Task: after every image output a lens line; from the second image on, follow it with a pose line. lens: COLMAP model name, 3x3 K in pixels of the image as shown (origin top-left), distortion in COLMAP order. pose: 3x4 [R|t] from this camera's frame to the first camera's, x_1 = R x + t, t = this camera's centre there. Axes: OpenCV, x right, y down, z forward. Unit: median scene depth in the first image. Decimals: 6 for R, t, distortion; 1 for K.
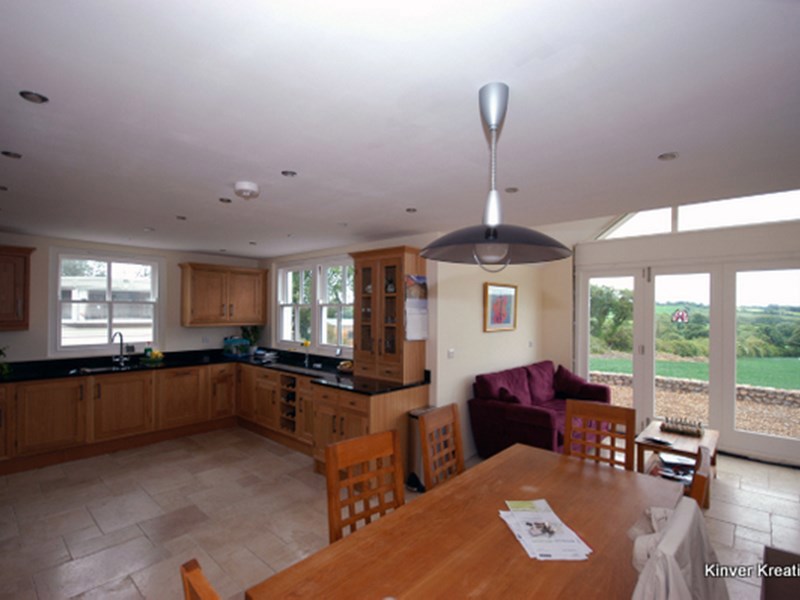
lens RADIAL K [[396.4, 0, 398.4], [0, 396.4, 306.9], [0, 0, 1]] dist [0.001764, -0.004397]
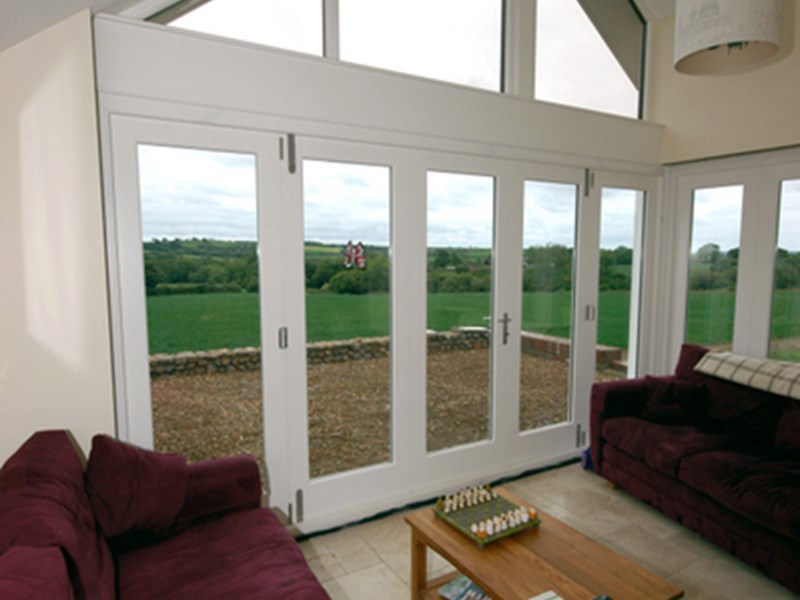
lens RADIAL K [[533.8, 0, 415.5], [0, 533.8, 304.1], [0, 0, 1]] dist [-0.020245, -0.000346]
pose [[0.286466, -0.103819, 0.952449, 0.132491], [-0.008442, 0.993800, 0.110866, 0.010915], [-0.958053, -0.039800, 0.283814, 0.745228]]
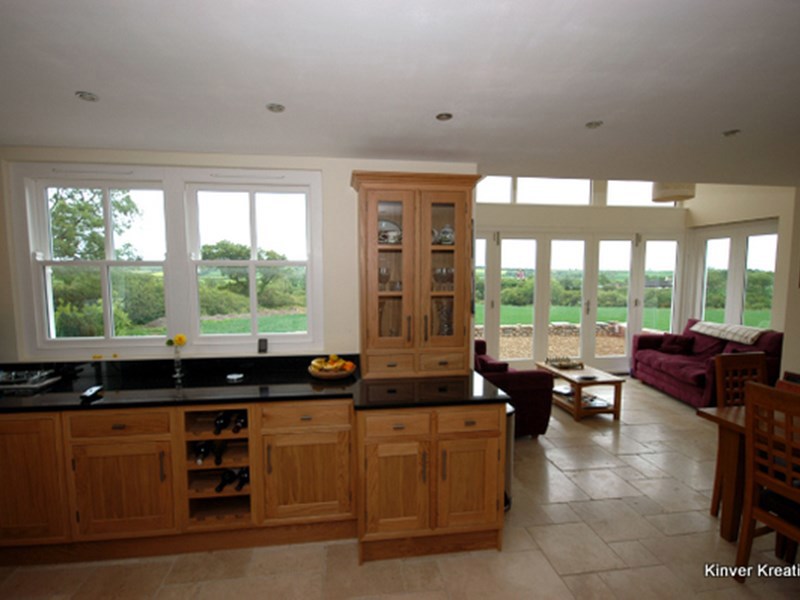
lens RADIAL K [[396.4, 0, 394.9], [0, 396.4, 306.5], [0, 0, 1]] dist [0.001764, -0.004397]
pose [[0.645049, -0.074761, 0.760475, -0.461762], [0.000187, 0.995218, 0.097680, 0.002116], [-0.764141, -0.062866, 0.641979, 0.502323]]
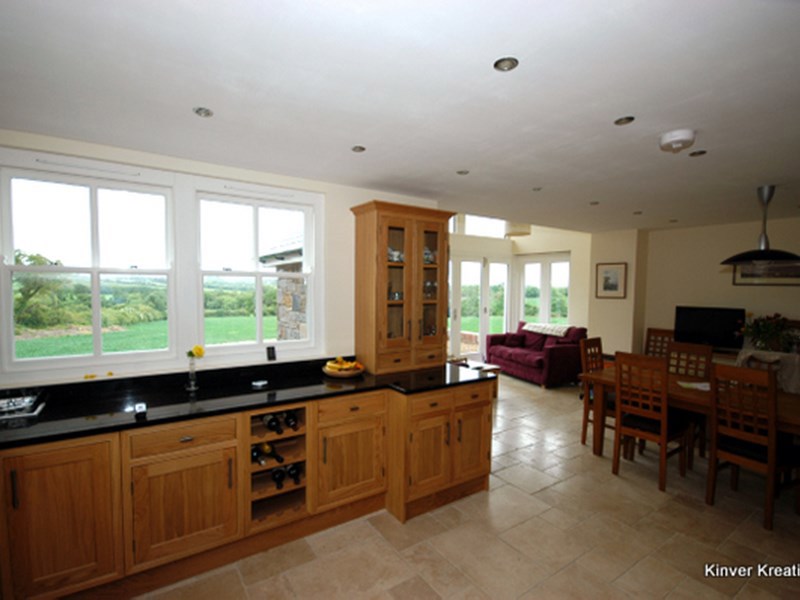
lens RADIAL K [[396.4, 0, 394.4], [0, 396.4, 306.9], [0, 0, 1]] dist [0.001764, -0.004397]
pose [[0.245577, -0.055556, 0.967784, -0.682356], [-0.017644, 0.997935, 0.061765, 0.004540], [-0.969217, -0.032244, 0.244089, 0.689048]]
